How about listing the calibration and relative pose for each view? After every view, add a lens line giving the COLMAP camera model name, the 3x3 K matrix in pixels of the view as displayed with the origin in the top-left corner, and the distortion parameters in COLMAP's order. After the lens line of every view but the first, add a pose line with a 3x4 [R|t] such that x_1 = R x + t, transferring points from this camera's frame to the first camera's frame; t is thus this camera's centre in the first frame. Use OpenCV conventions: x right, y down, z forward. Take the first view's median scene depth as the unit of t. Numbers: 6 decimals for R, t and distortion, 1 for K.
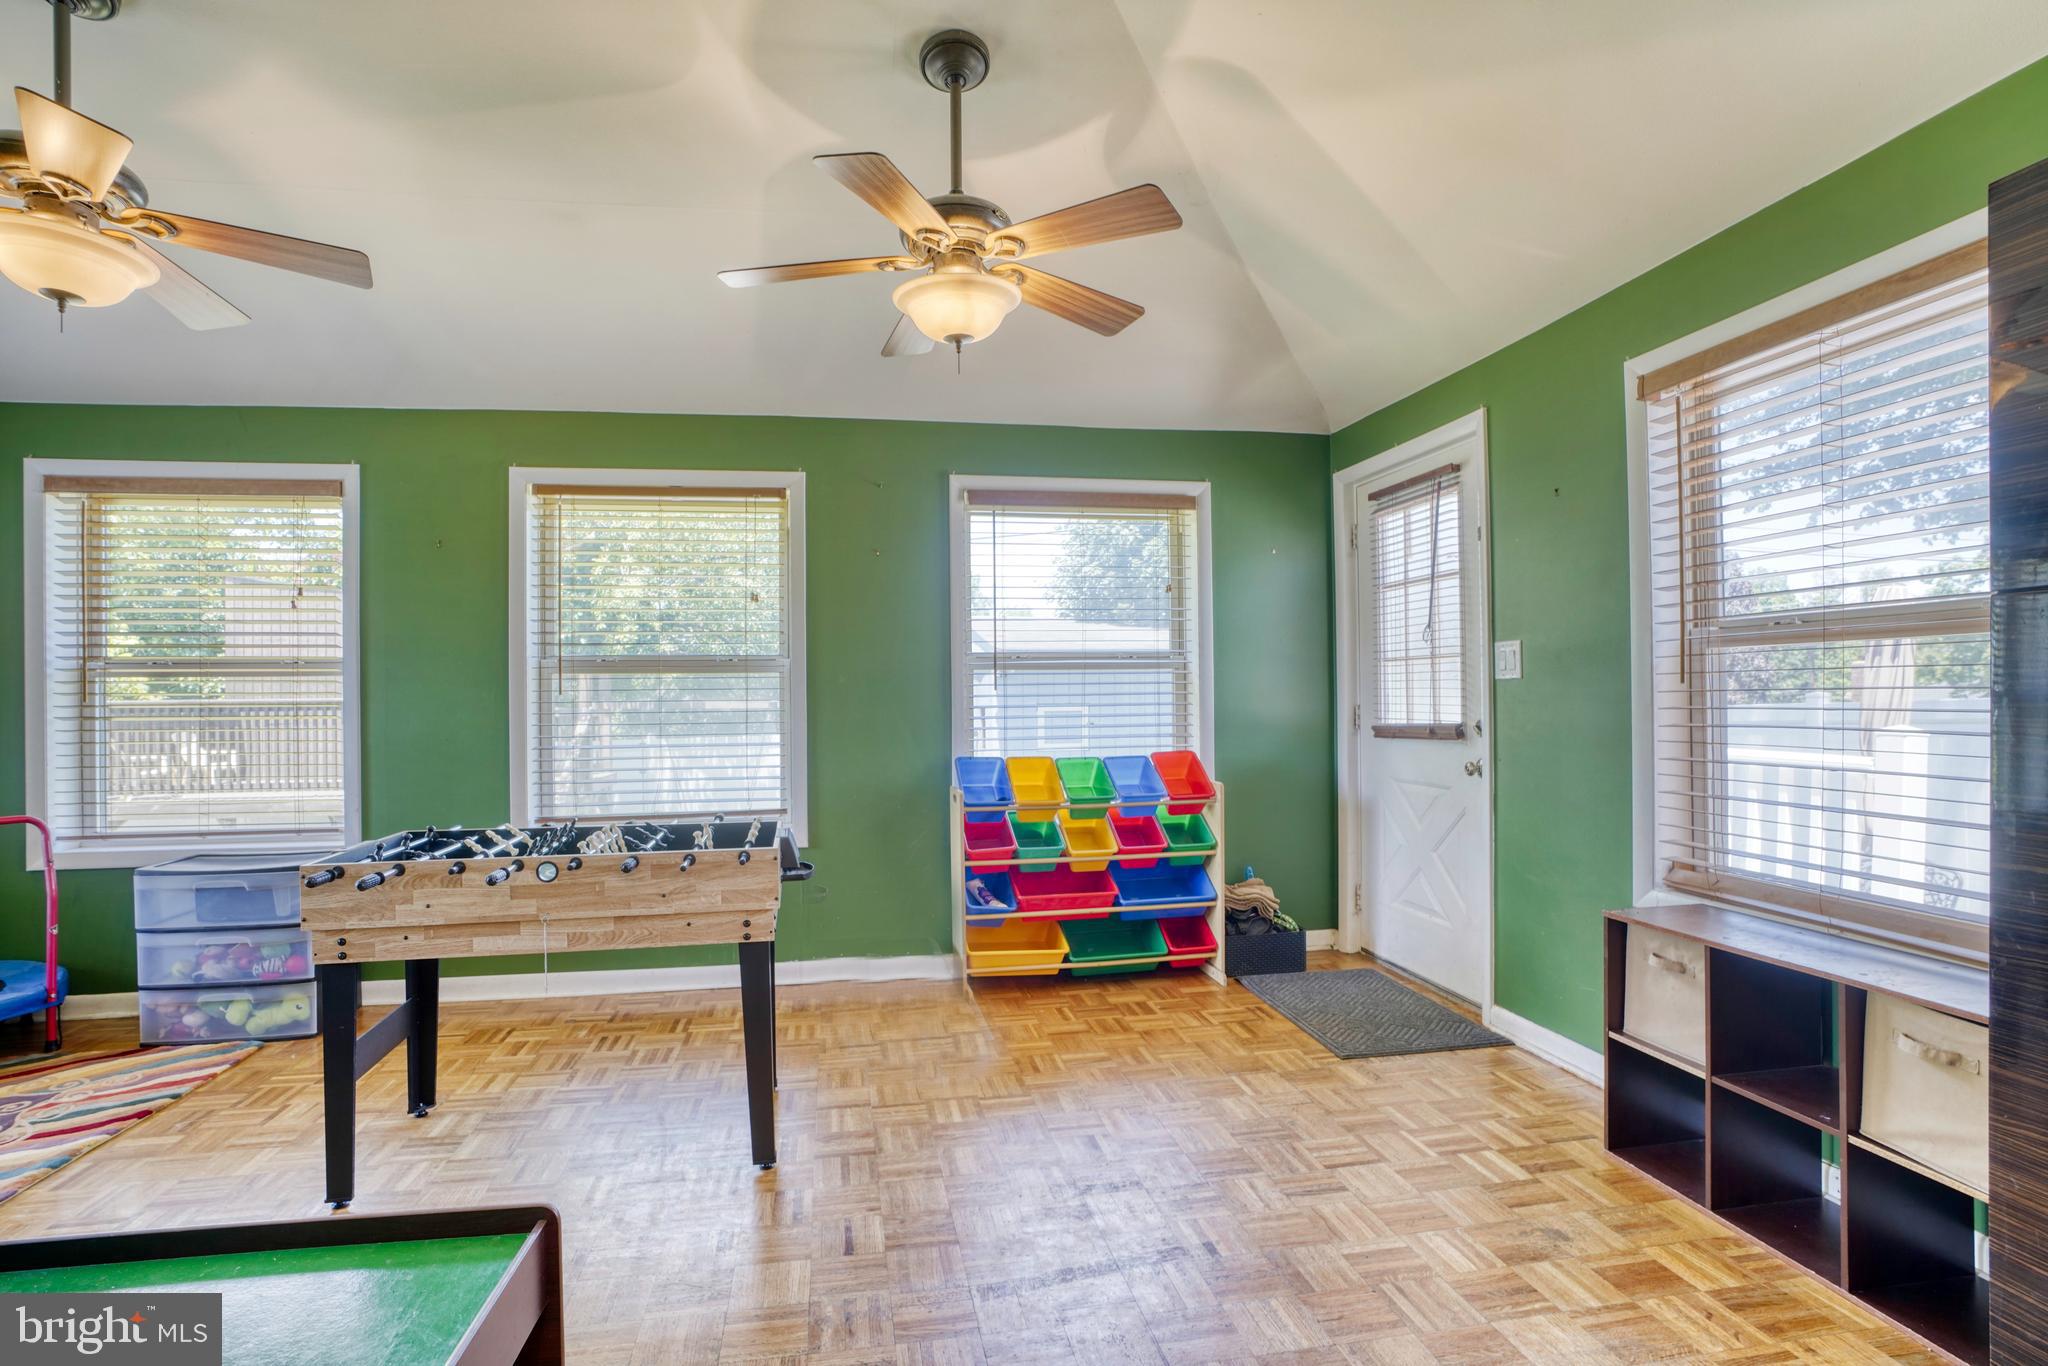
lens RADIAL K [[981.9, 0, 1009.8], [0, 981.9, 692.3], [0, 0, 1]] dist [-0.067168, 0.030067]
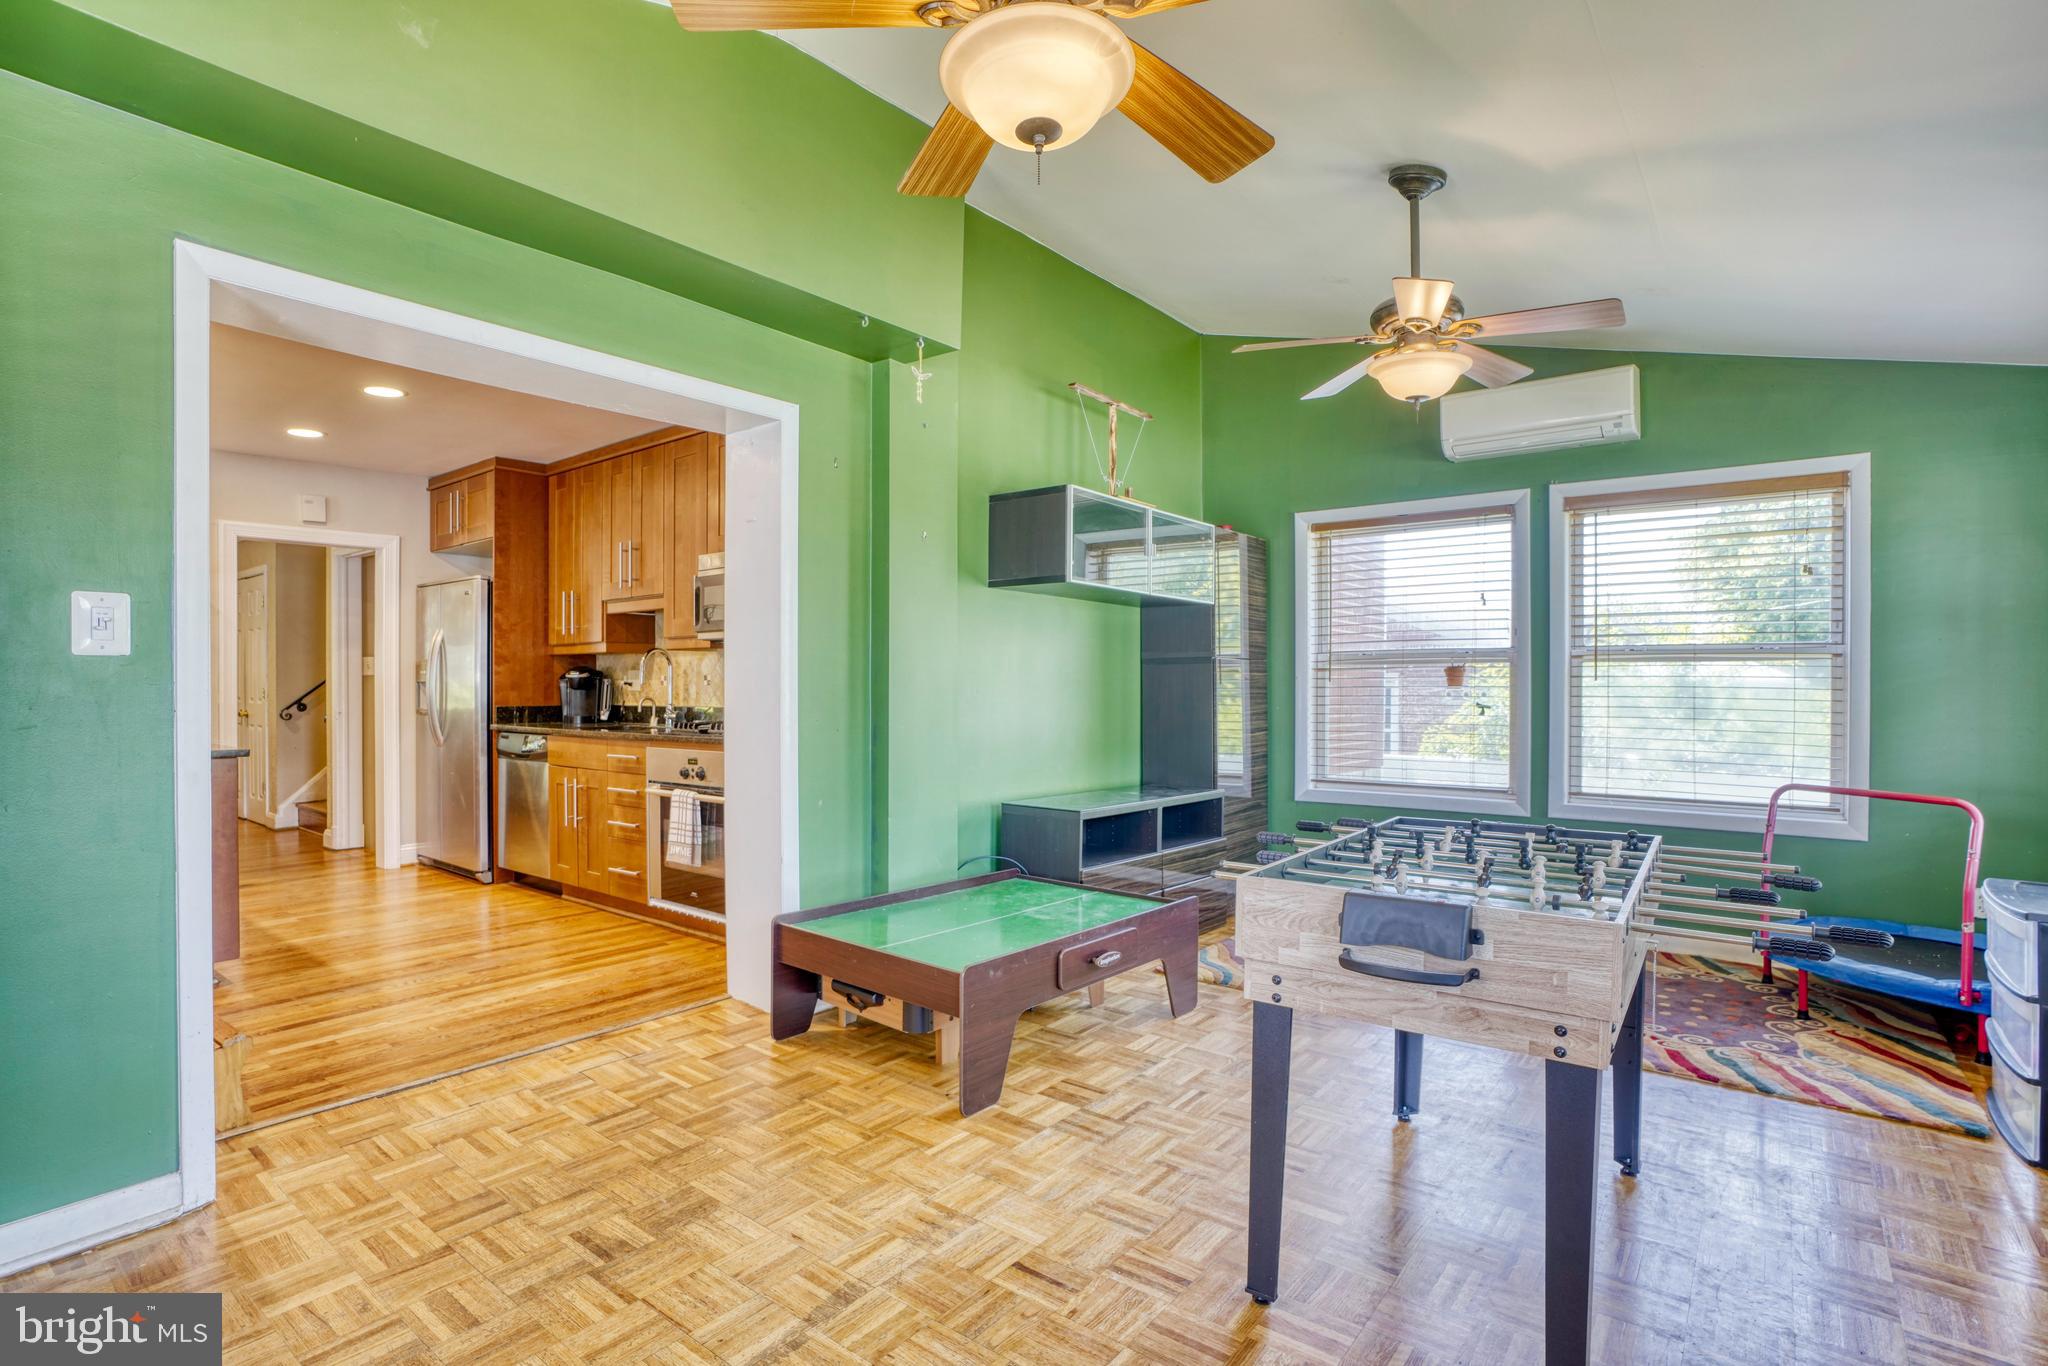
lens RADIAL K [[981.9, 0, 1009.8], [0, 981.9, 692.3], [0, 0, 1]] dist [-0.067168, 0.030067]
pose [[-0.747058, 0.010401, -0.664677, 0.231398], [0.007154, 0.999945, 0.007606, 0.008394], [0.664720, 0.000927, -0.747092, 0.870216]]
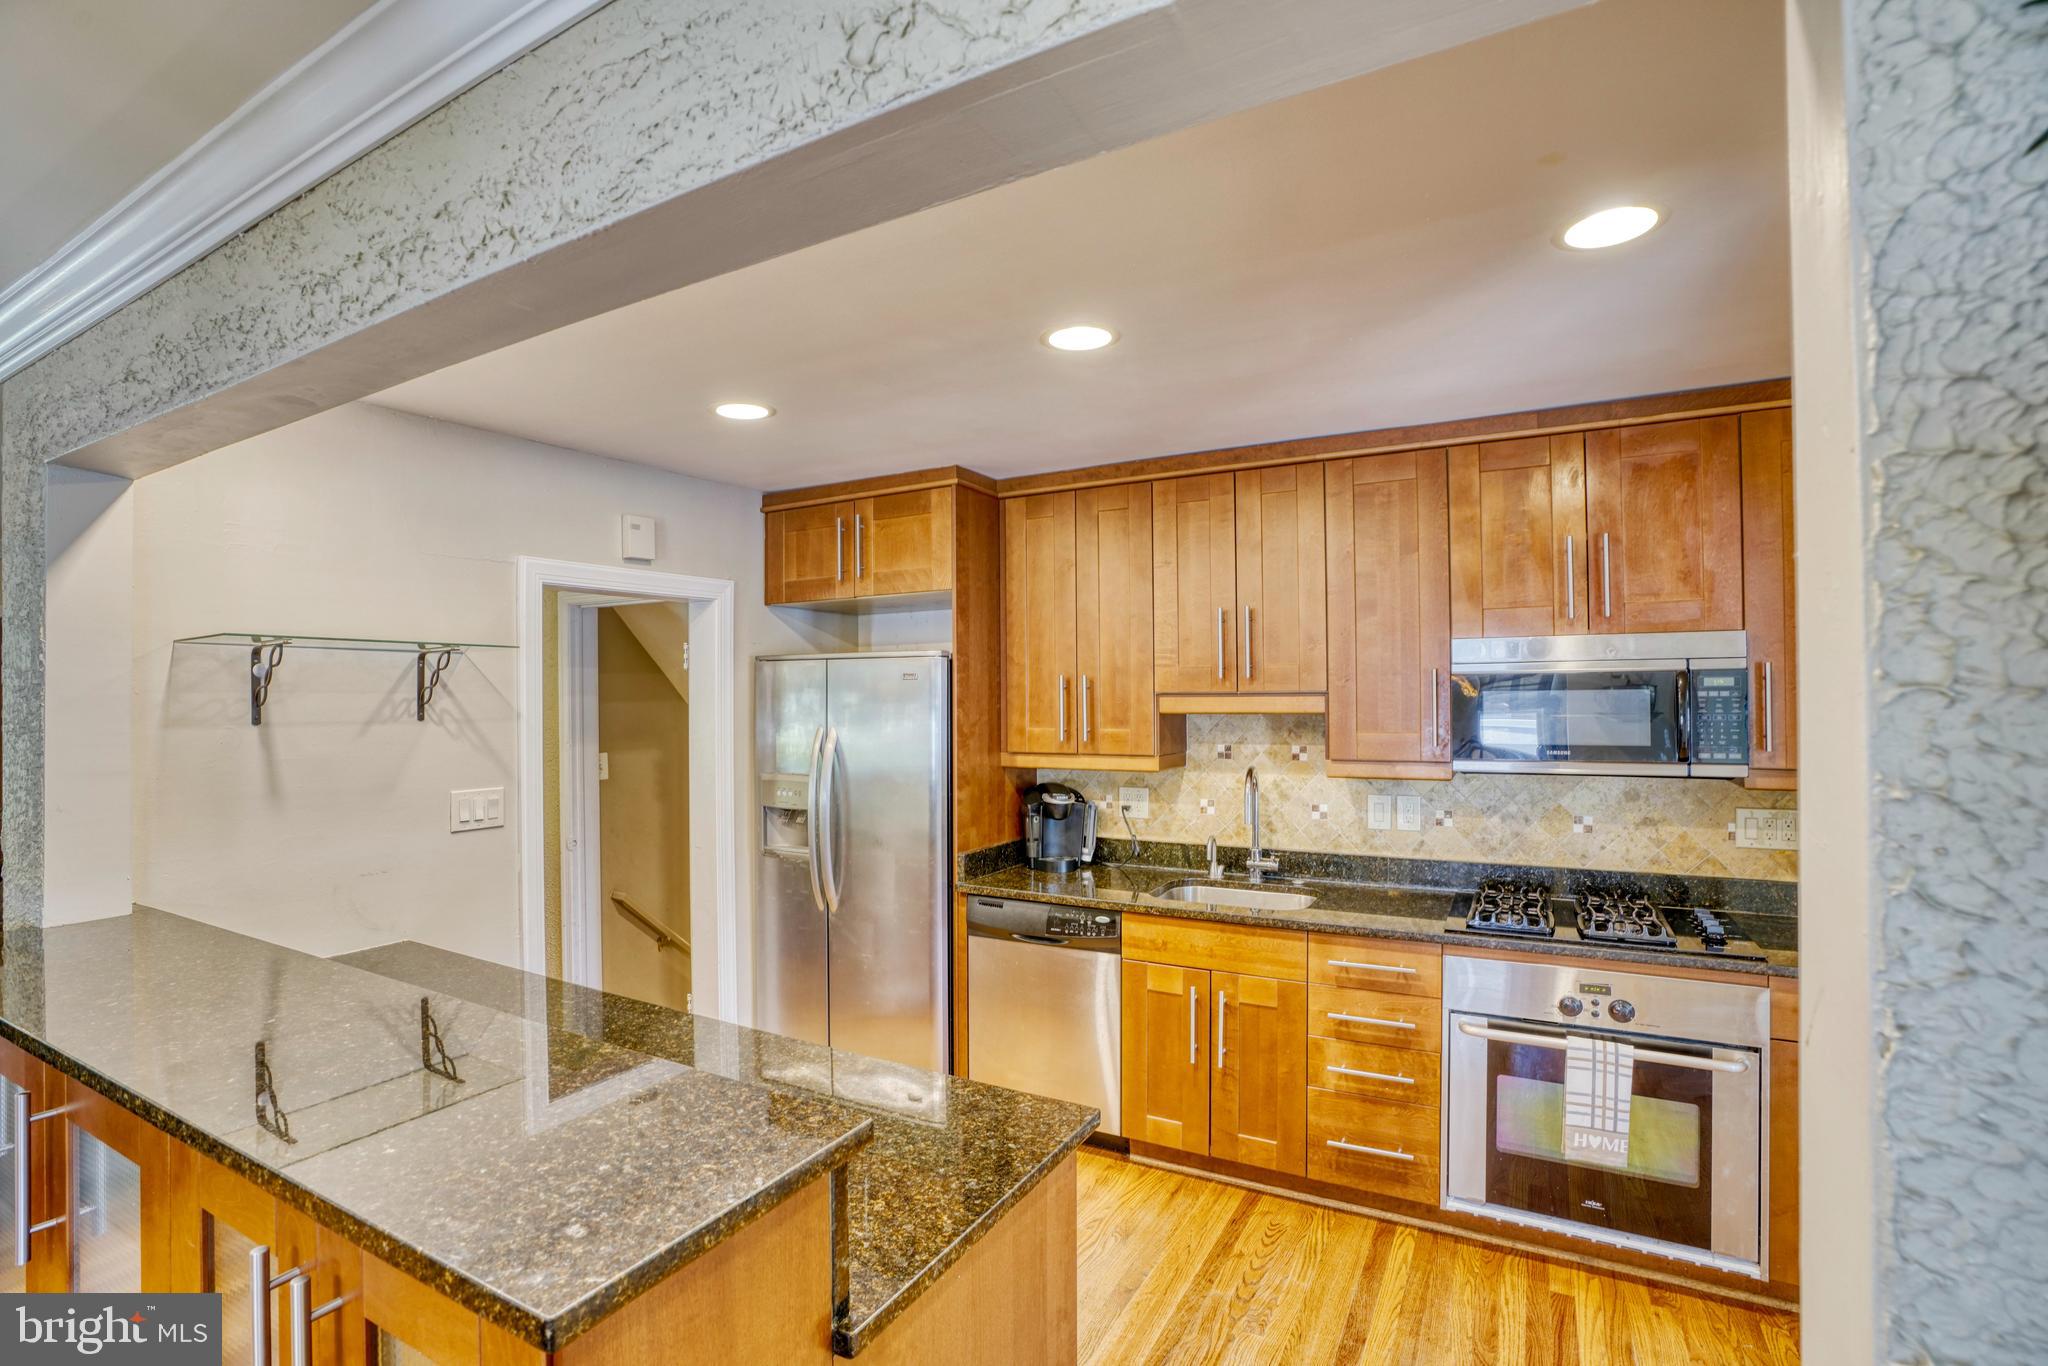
lens RADIAL K [[942.4, 0, 1009.3], [0, 942.4, 690.1], [0, 0, 1]] dist [-0.074519, 0.029327]
pose [[-0.633027, 0.007107, -0.774097, 0.509600], [0.014068, 0.999898, -0.002325, -0.117479], [0.774002, -0.012362, -0.633063, -0.093744]]
